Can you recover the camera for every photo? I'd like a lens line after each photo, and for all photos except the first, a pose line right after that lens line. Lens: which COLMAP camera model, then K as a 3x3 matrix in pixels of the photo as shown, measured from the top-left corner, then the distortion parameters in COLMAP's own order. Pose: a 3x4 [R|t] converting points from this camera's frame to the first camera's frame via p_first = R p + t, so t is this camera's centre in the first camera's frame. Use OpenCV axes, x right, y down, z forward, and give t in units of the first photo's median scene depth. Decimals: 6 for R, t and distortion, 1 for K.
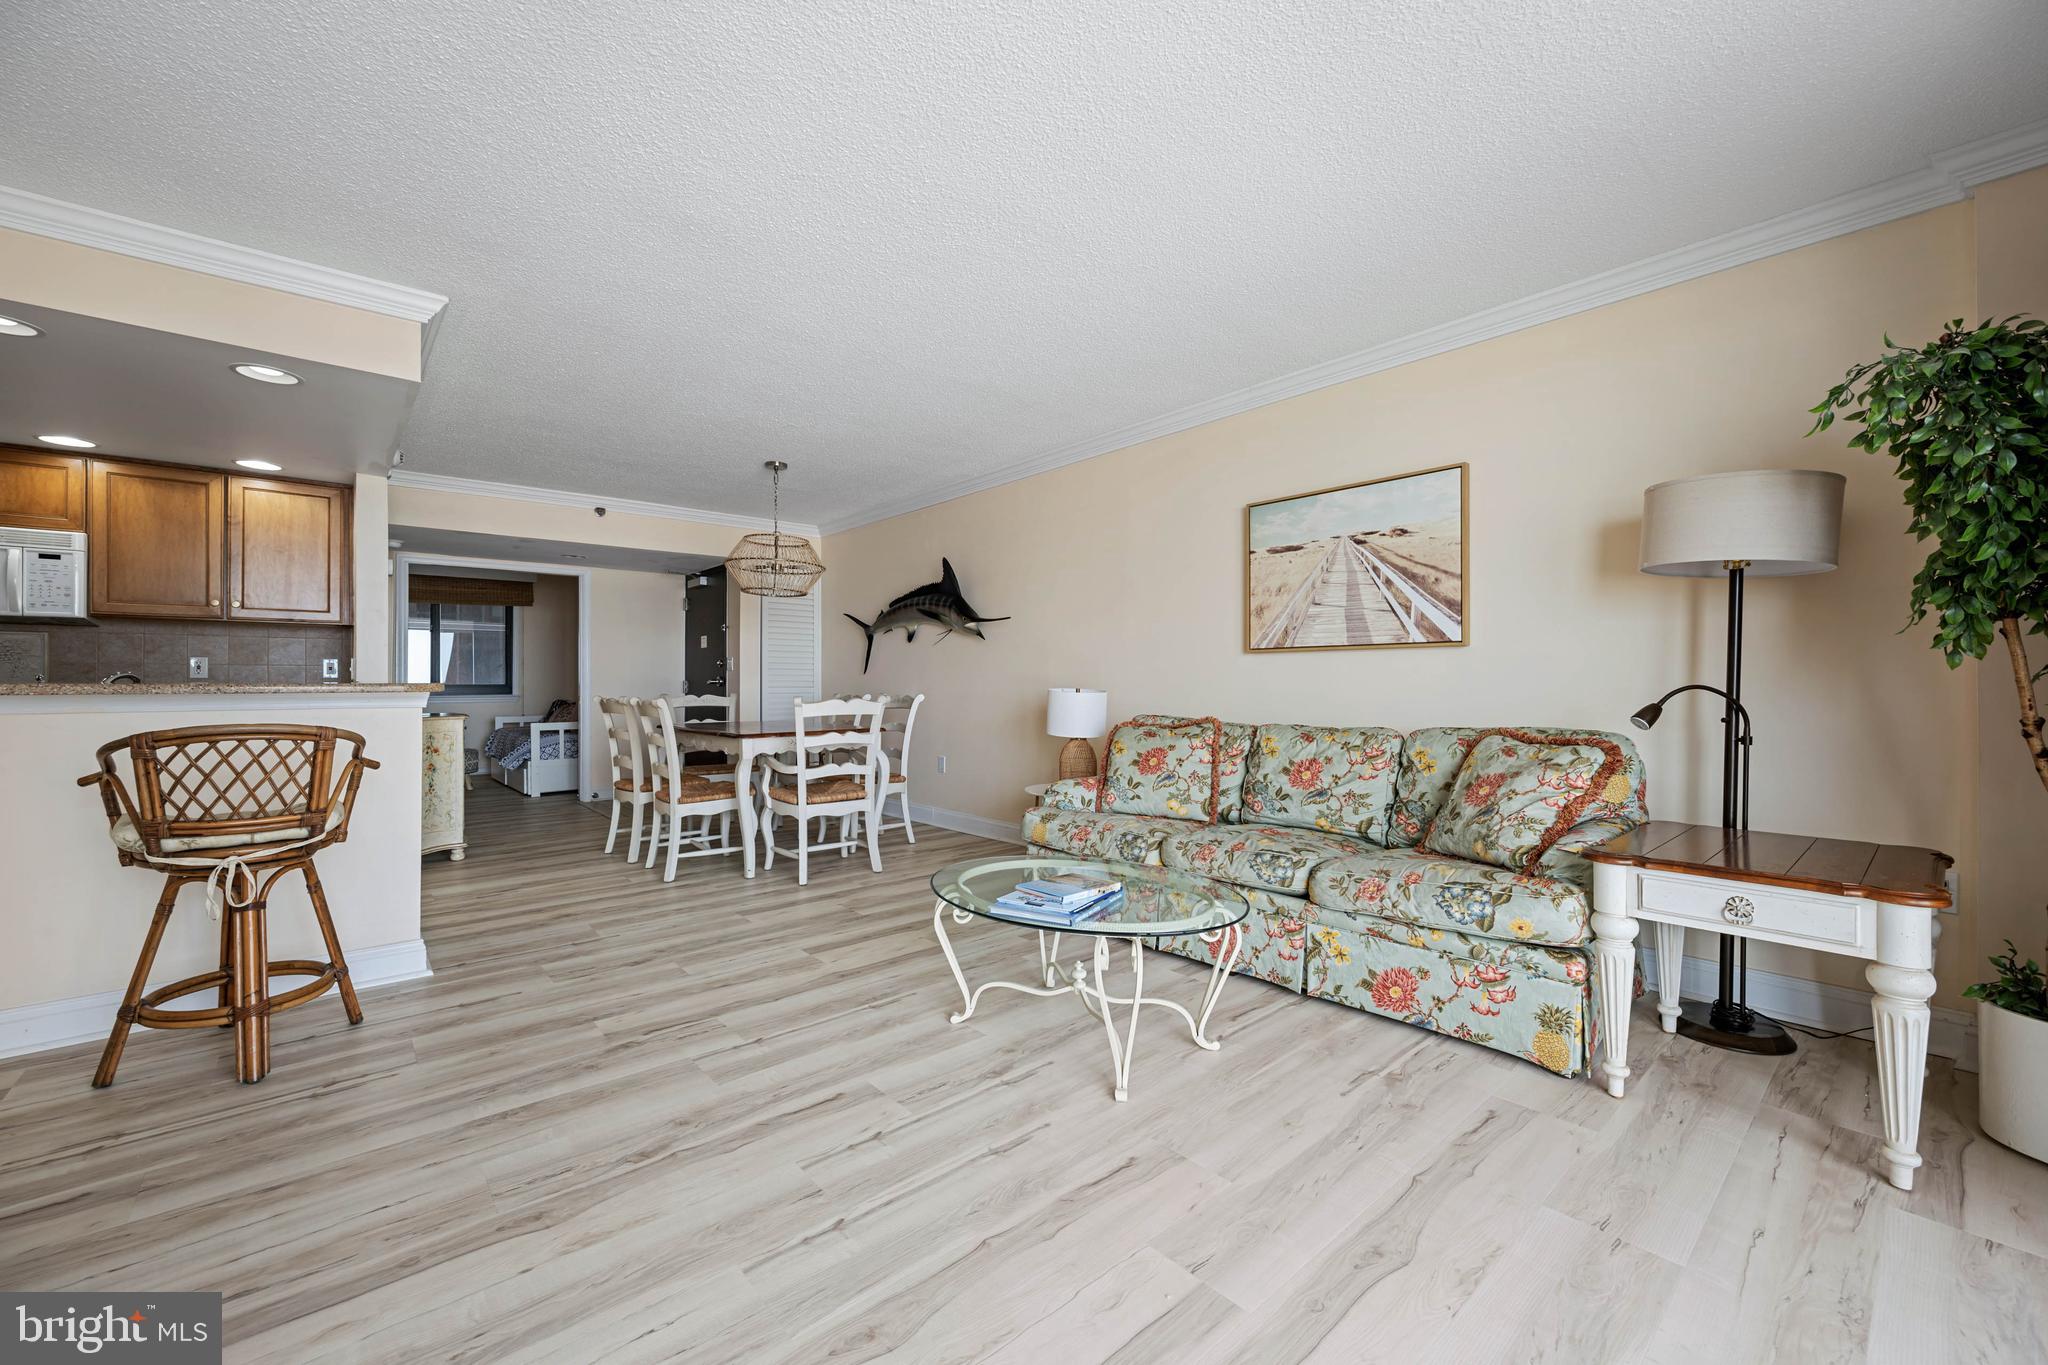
lens RADIAL K [[800.2, 0, 1037.3], [0, 800.2, 679.6], [0, 0, 1]] dist [-0.005712, -0.000096]
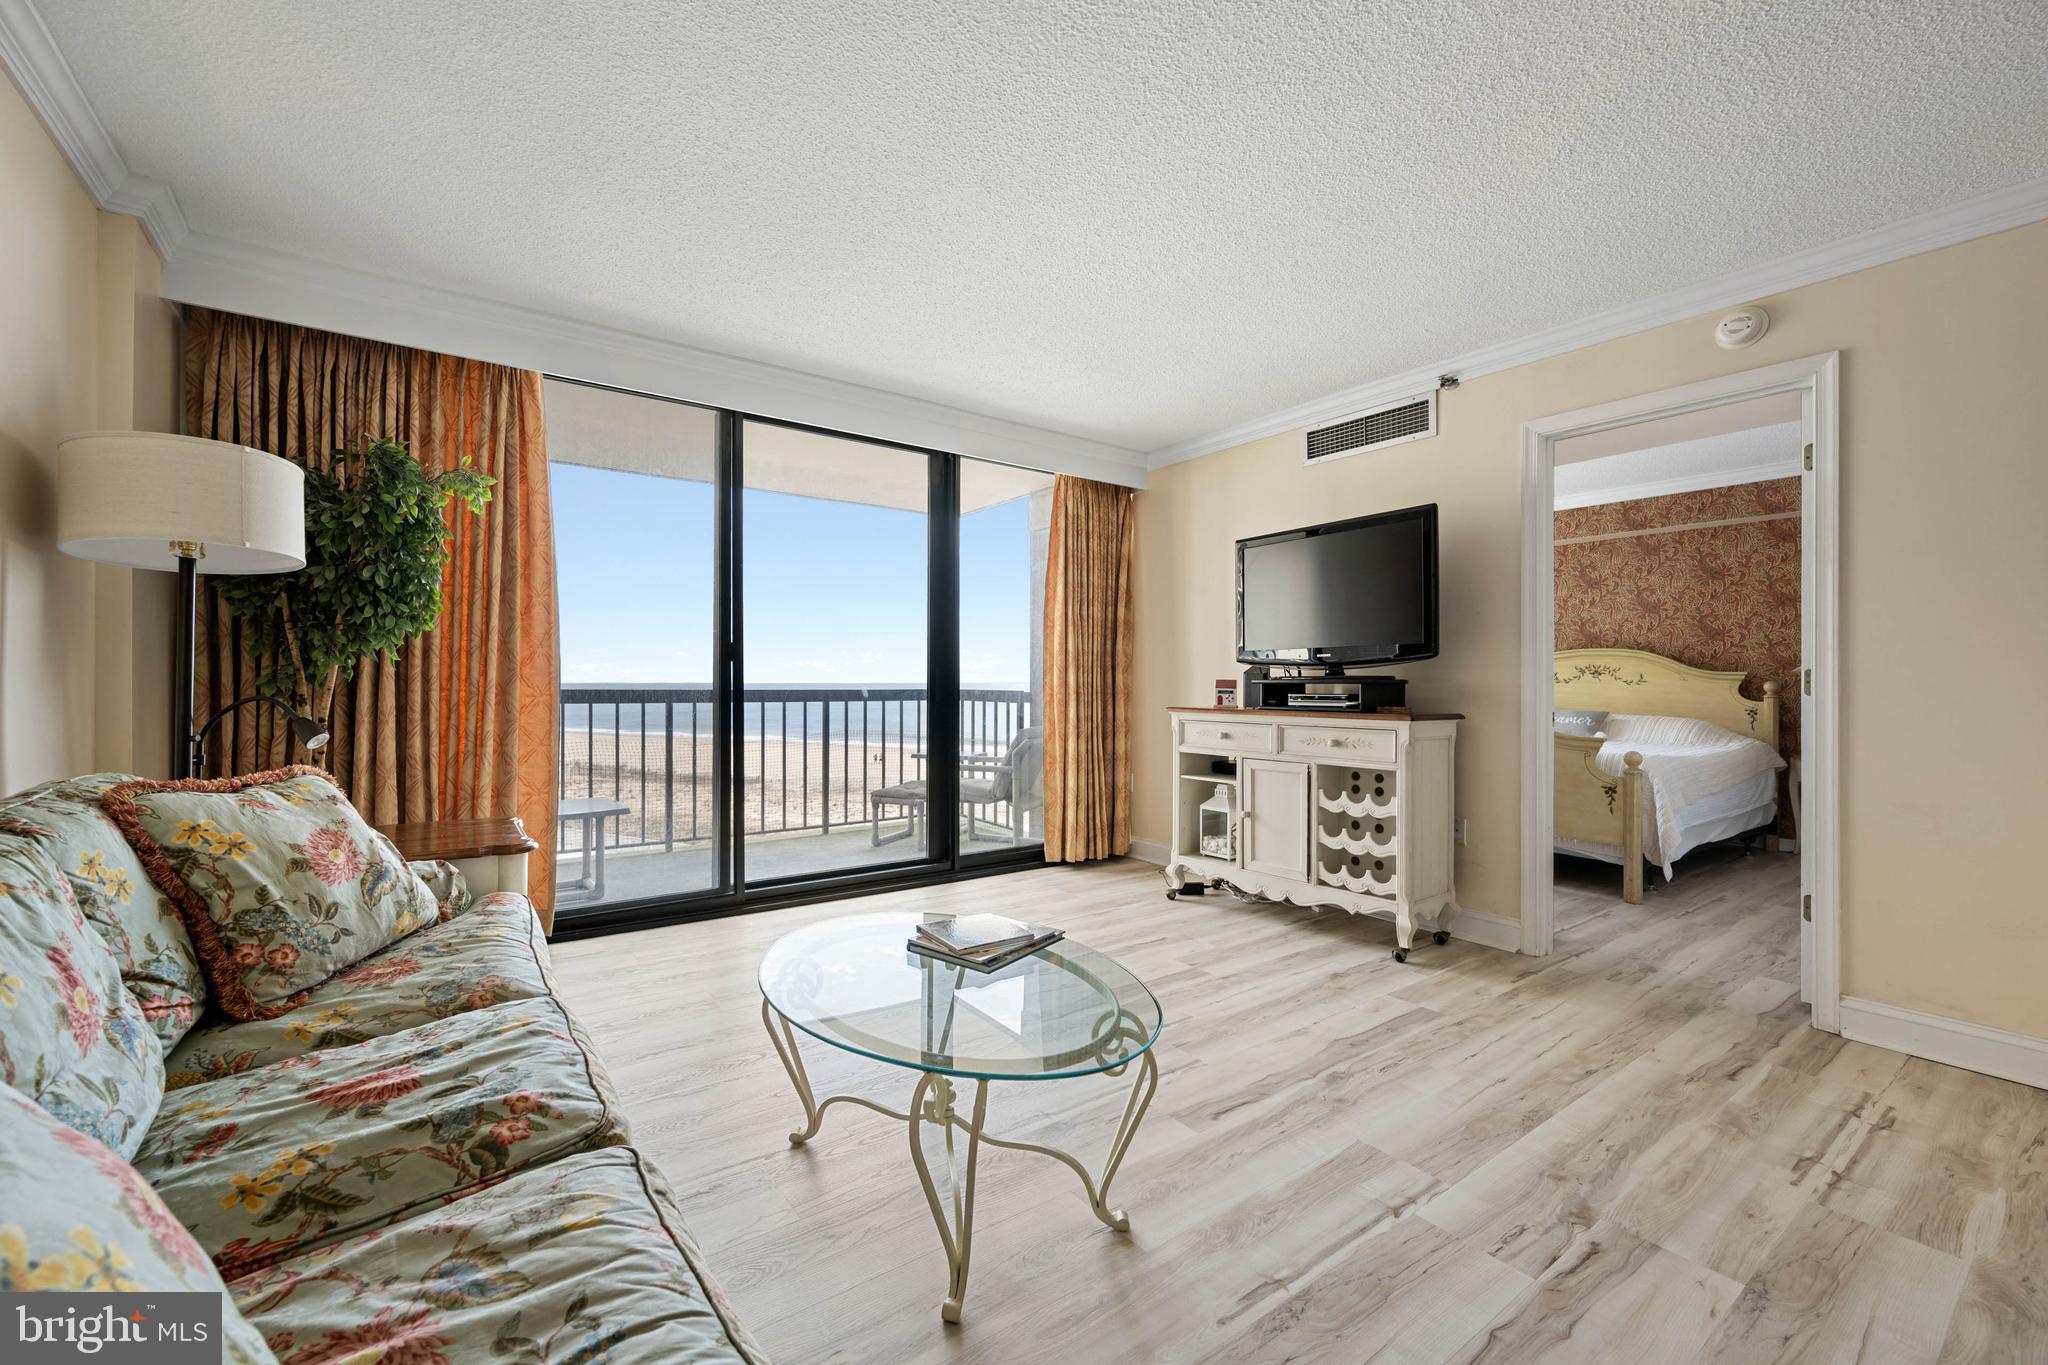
lens RADIAL K [[800.2, 0, 973.3], [0, 800.2, 685.6], [0, 0, 1]] dist [-0.005712, -0.000096]
pose [[-0.989539, -0.005727, 0.144150, -0.057162], [-0.005521, 0.999983, 0.001828, -0.007411], [-0.144158, 0.001013, -0.989554, 1.242528]]
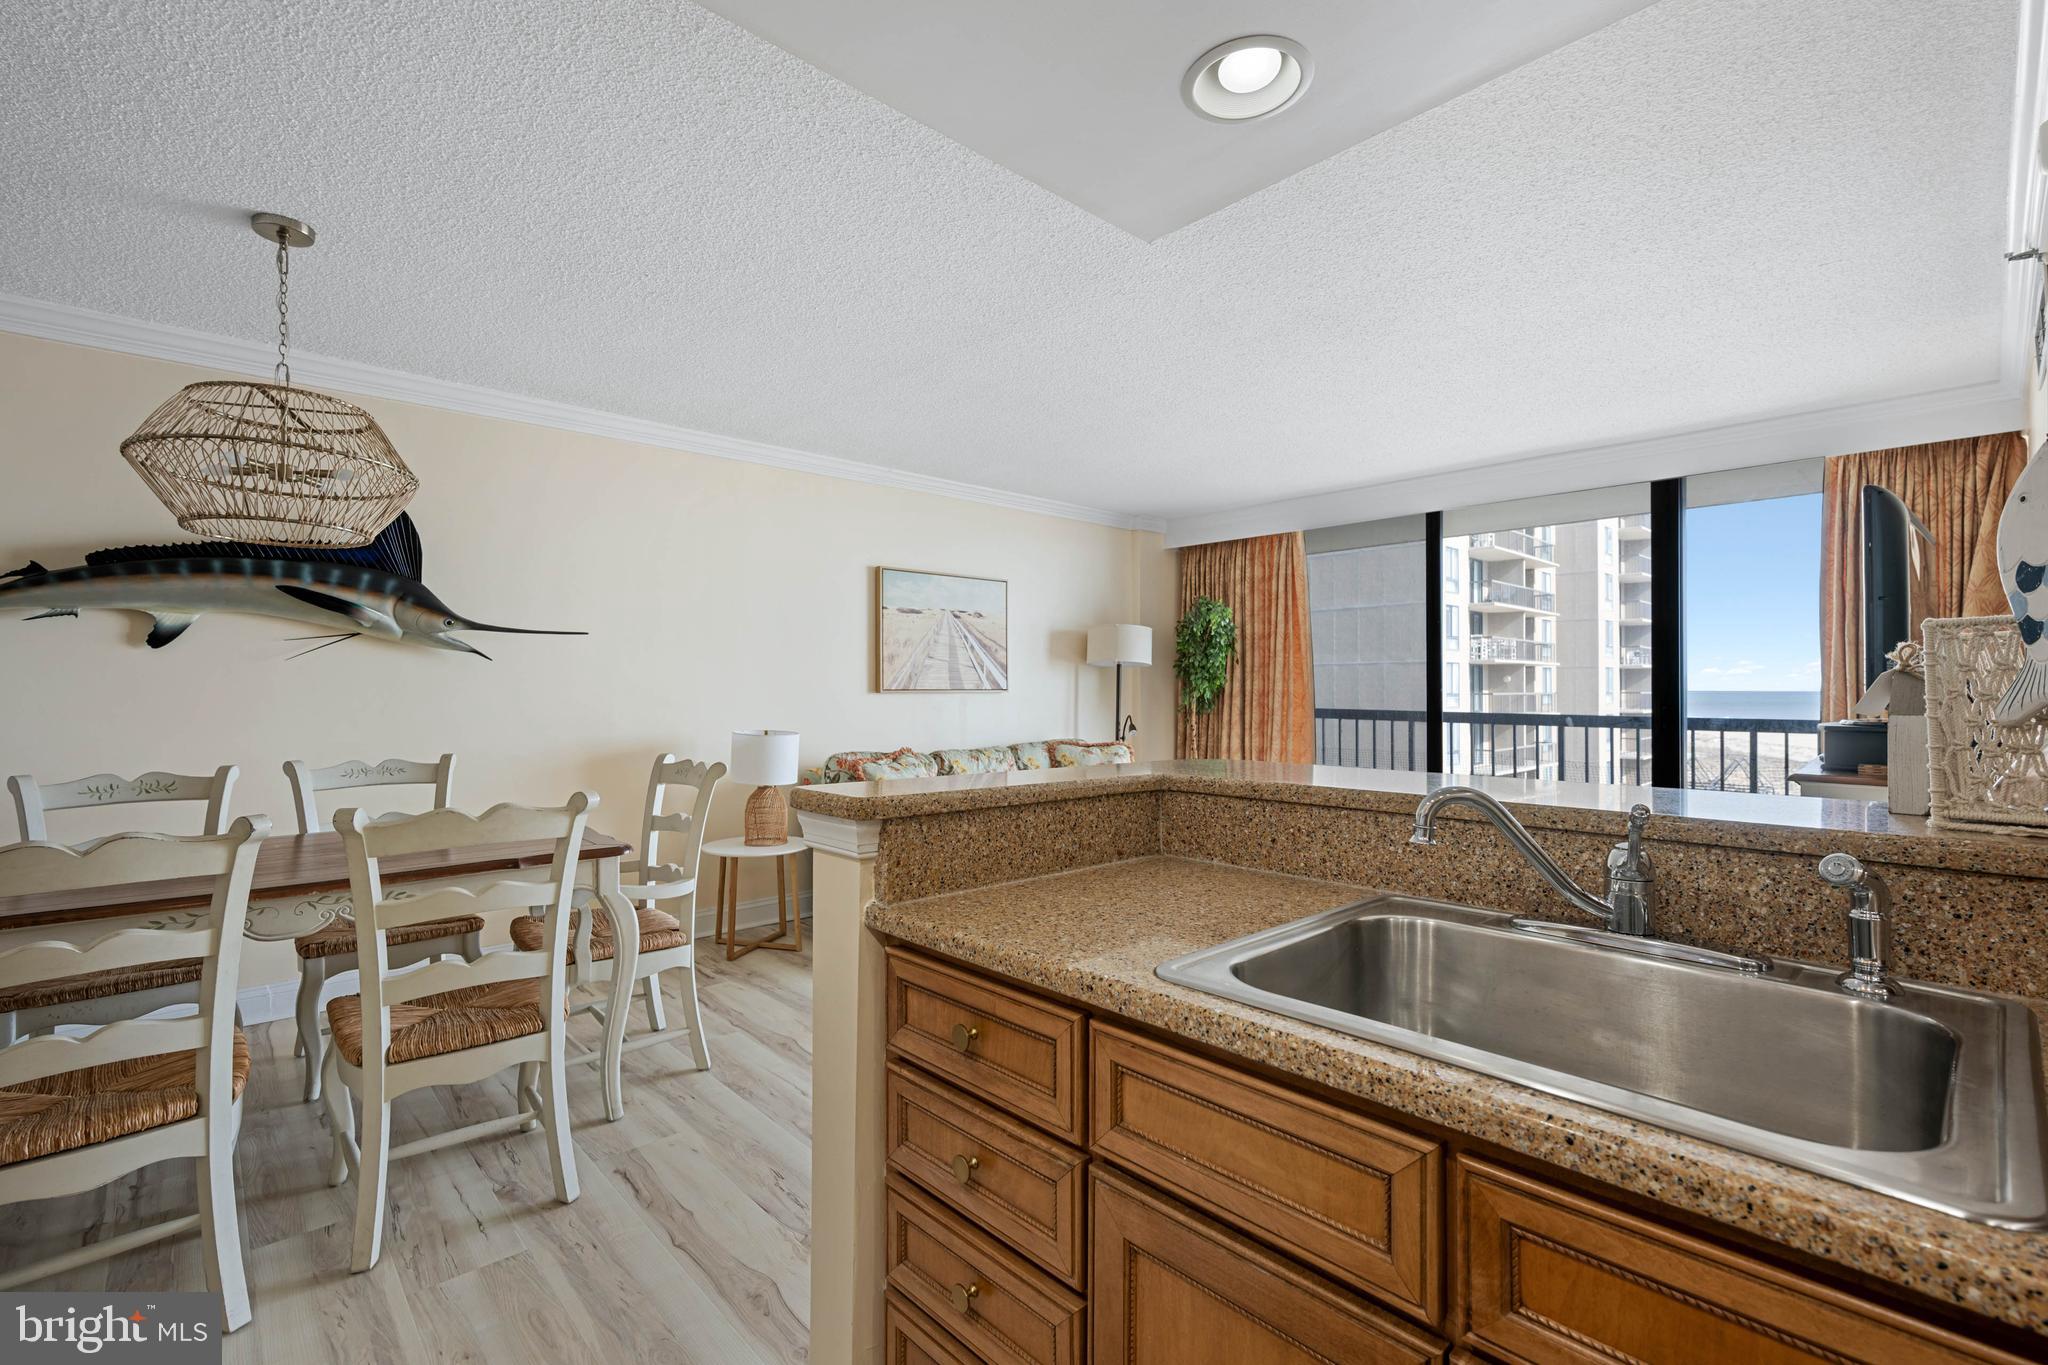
lens RADIAL K [[891.3, 0, 1031.6], [0, 891.3, 682.2], [0, 0, 1]] dist [-0.003782, 0.000799]
pose [[-0.016675, 0.008455, 0.999825, -1.226627], [-0.003072, 0.999959, -0.008507, -0.046009], [-0.999856, -0.003213, -0.016648, 0.944714]]
